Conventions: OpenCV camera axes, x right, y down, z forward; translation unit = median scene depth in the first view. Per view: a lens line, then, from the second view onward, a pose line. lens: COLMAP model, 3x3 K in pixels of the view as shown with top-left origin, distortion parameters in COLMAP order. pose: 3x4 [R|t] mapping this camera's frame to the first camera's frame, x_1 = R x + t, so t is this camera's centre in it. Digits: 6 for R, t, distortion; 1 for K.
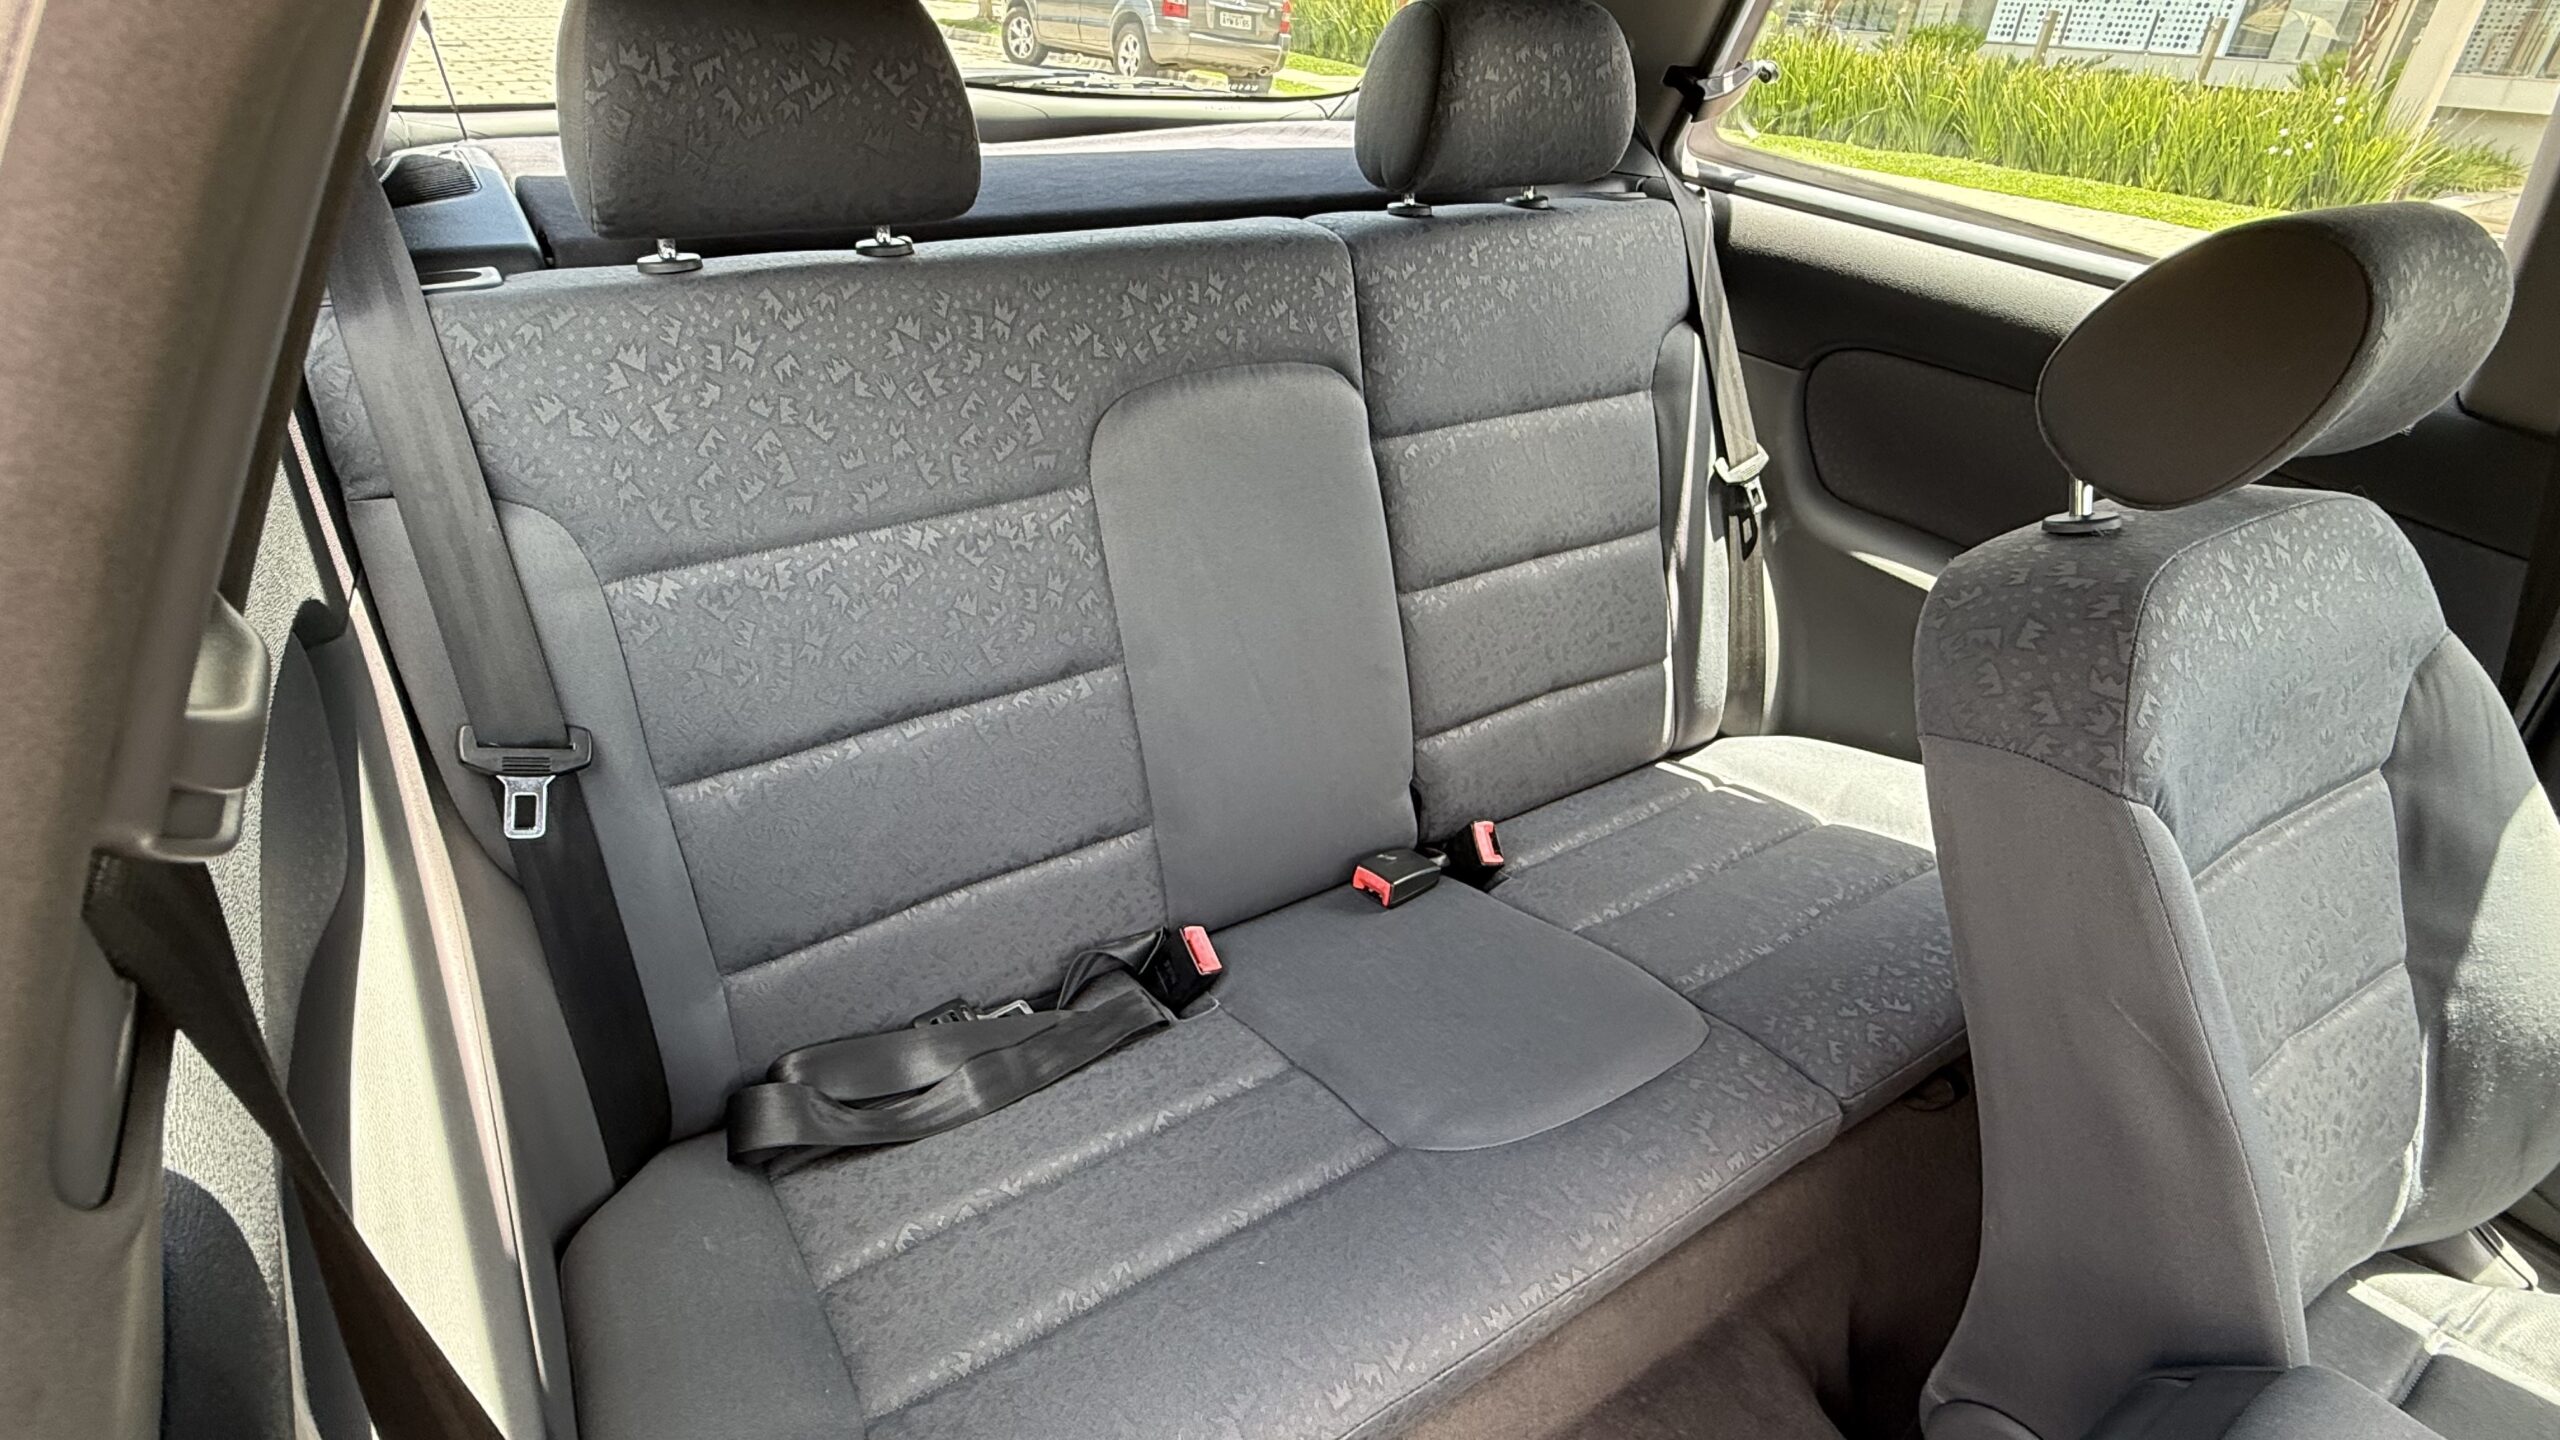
lens RADIAL K [[1317.0, 0, 1294.8], [0, 1317.0, 720.4], [0, 0, 1]] dist [0.021459, -0.003946]
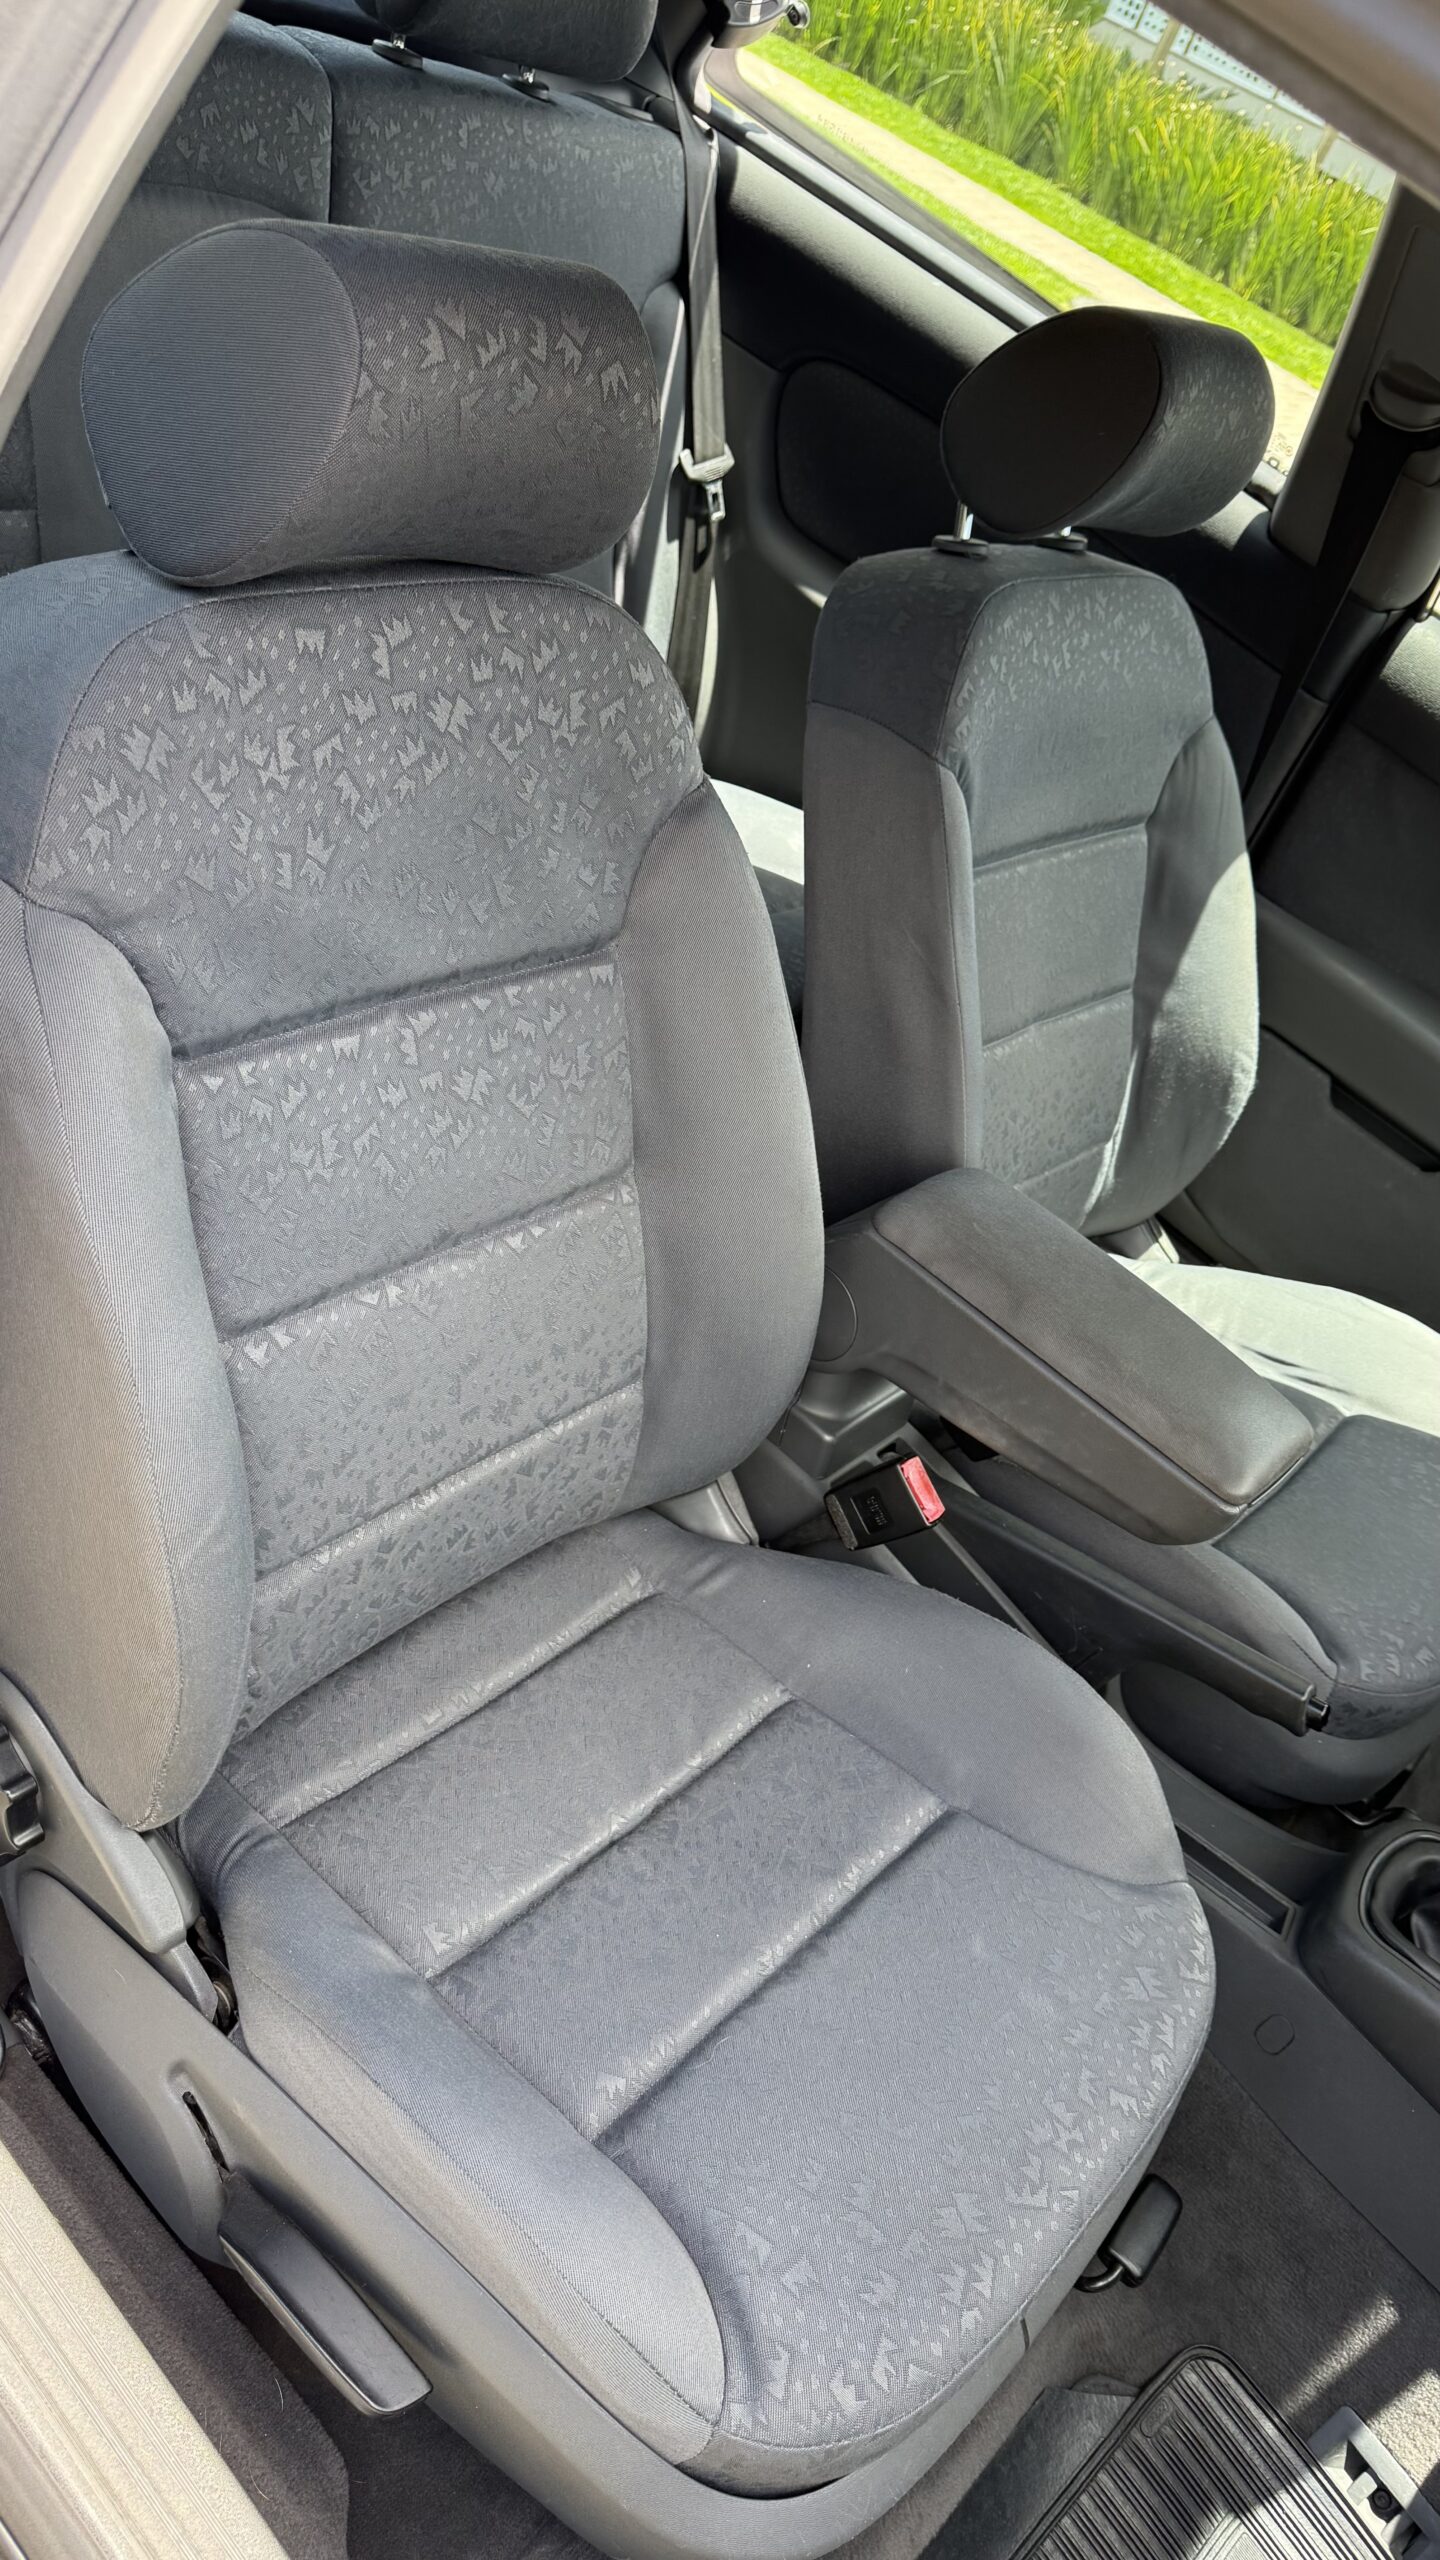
lens RADIAL K [[1817.2, 0, 717.0], [0, 1817.2, 1275.2], [0, 0, 1]] dist [0.002886, 0.000261]
pose [[0.926068, 0.073488, 0.370133, -0.103431], [-0.154418, 0.968770, 0.194009, 0.129981], [-0.344316, -0.236820, 0.908495, -0.357550]]
